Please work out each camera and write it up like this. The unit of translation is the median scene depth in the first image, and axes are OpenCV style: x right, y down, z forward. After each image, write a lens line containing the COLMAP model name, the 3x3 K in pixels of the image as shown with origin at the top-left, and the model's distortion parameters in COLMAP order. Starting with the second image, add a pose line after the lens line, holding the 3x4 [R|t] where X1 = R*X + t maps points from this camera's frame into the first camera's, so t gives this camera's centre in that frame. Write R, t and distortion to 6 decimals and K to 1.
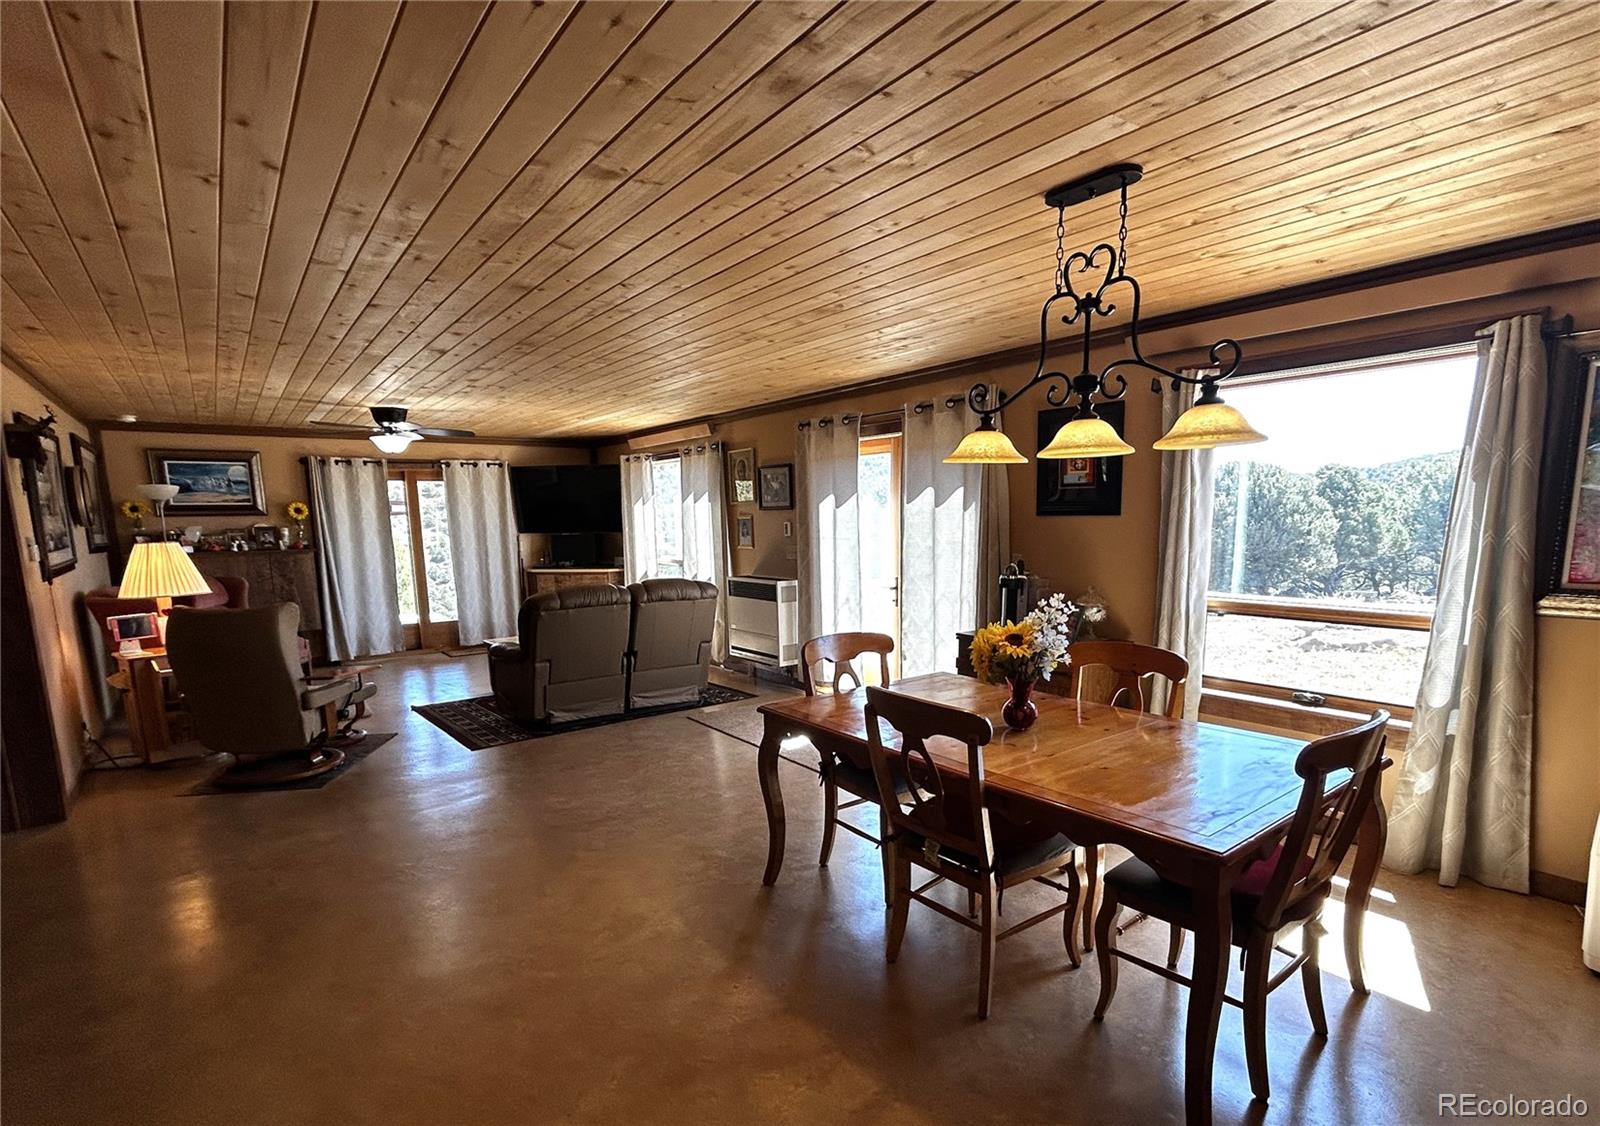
lens RADIAL K [[773.2, 0, 805.4], [0, 773.2, 645.7], [0, 0, 1]] dist [-0.003161, 0.000018]
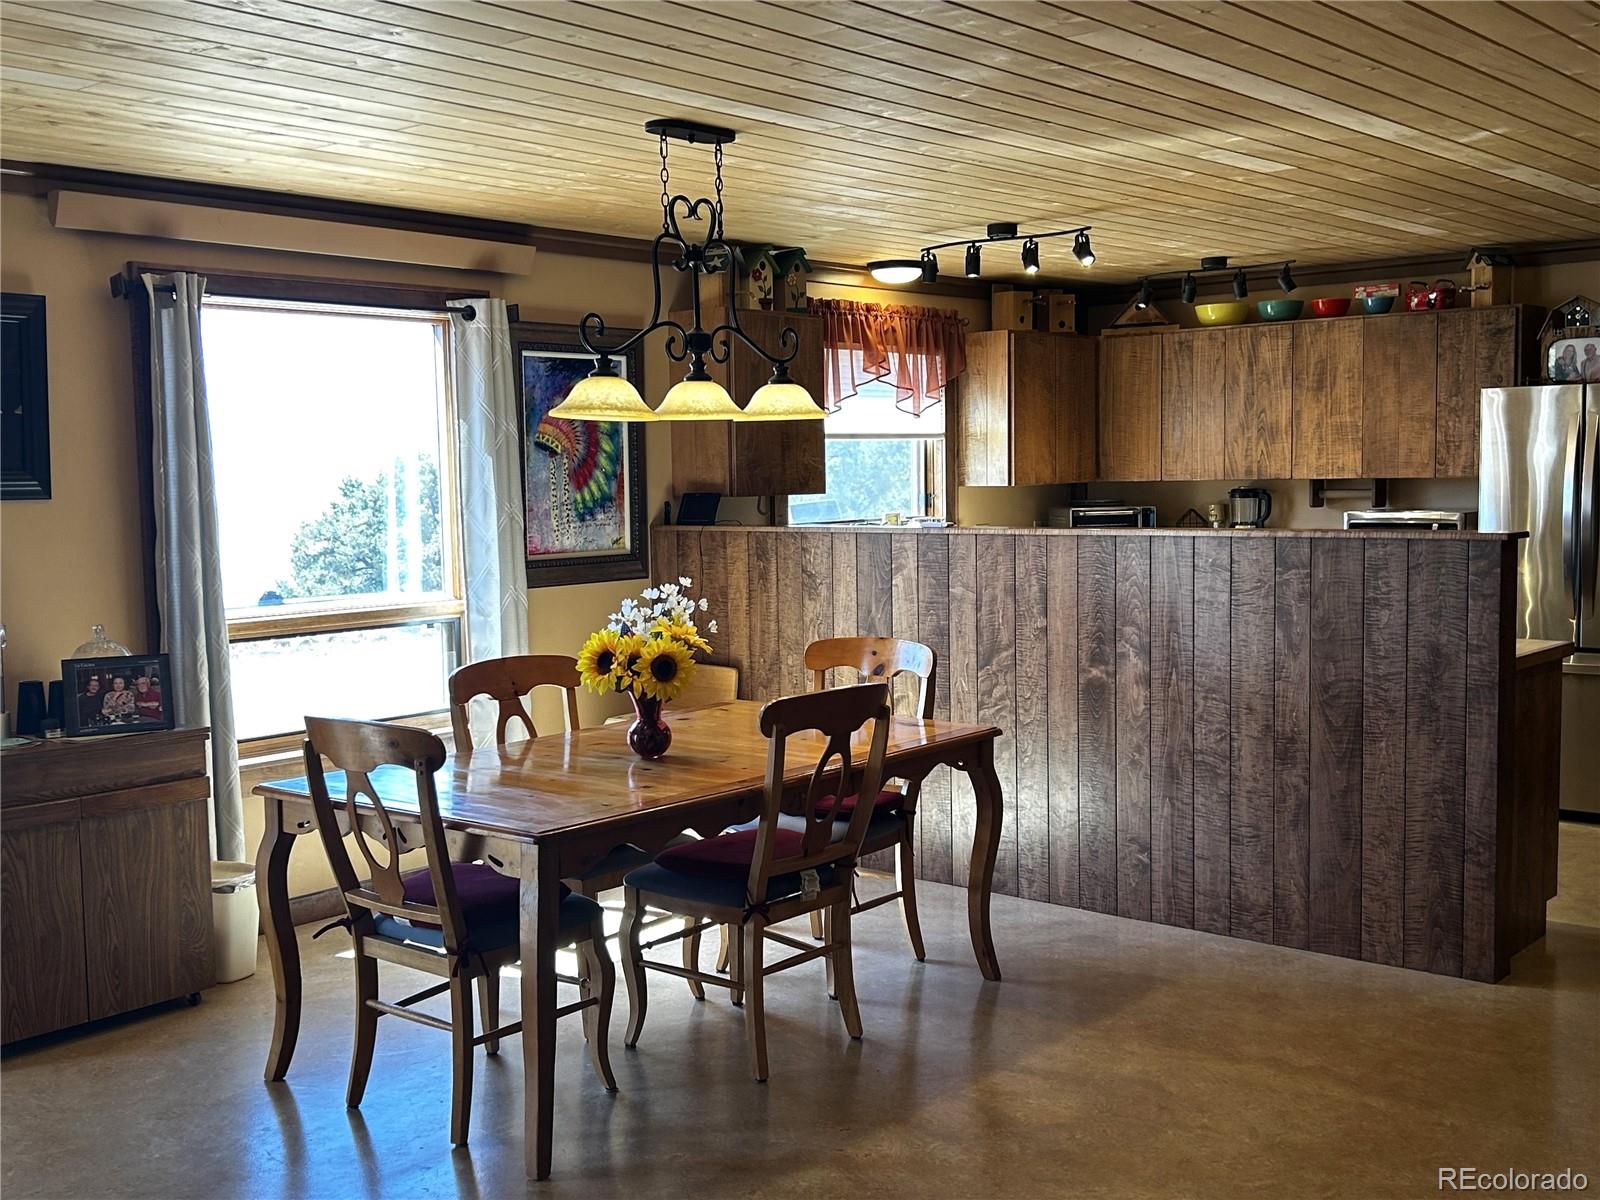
lens RADIAL K [[1722.0, 0, 797.8], [0, 1722.0, 599.1], [0, 0, 1]] dist [0.069423, 0.000000]
pose [[-0.206901, -0.053402, 0.976903, -0.672600], [0.183843, 0.978600, 0.092431, -0.084576], [-0.960934, 0.198721, -0.192655, 0.543512]]
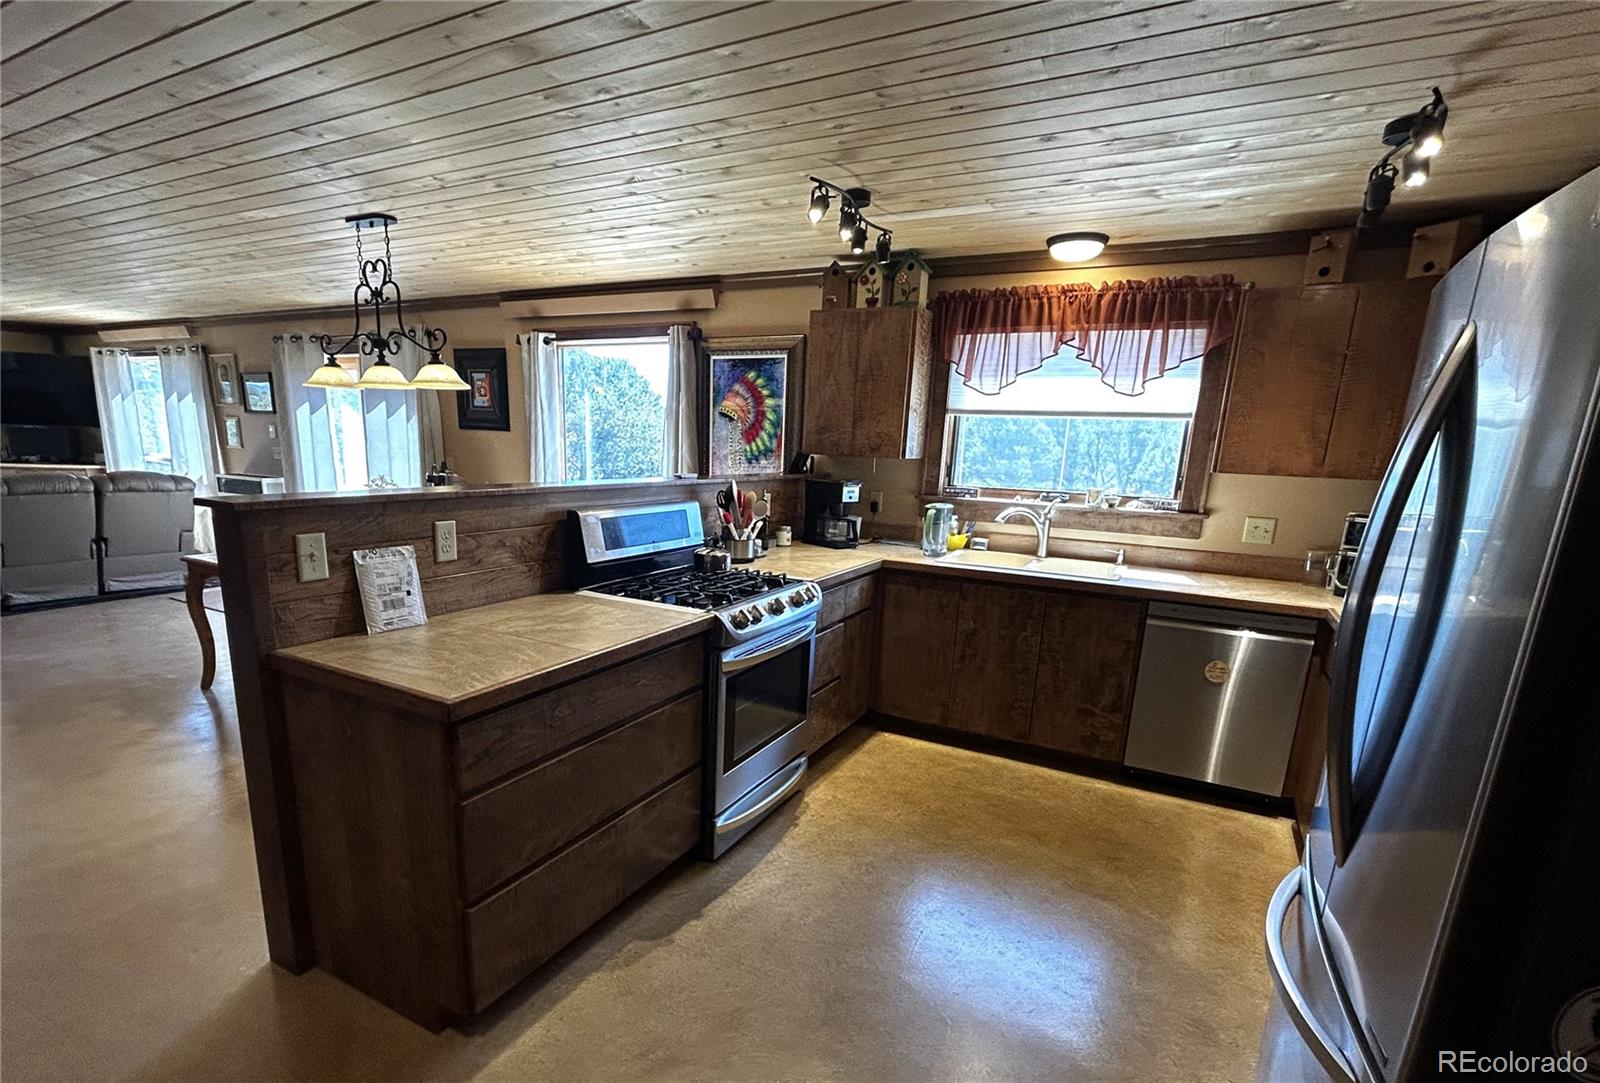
lens RADIAL K [[762.0, 0, 730.0], [0, 762.0, 626.2], [0, 0, 1]] dist [-0.004589, 0.000448]
pose [[0.916663, -0.046960, 0.396891, 0.152064], [0.014900, 0.996398, 0.083481, 0.053932], [-0.399382, -0.070611, 0.914061, -0.327458]]
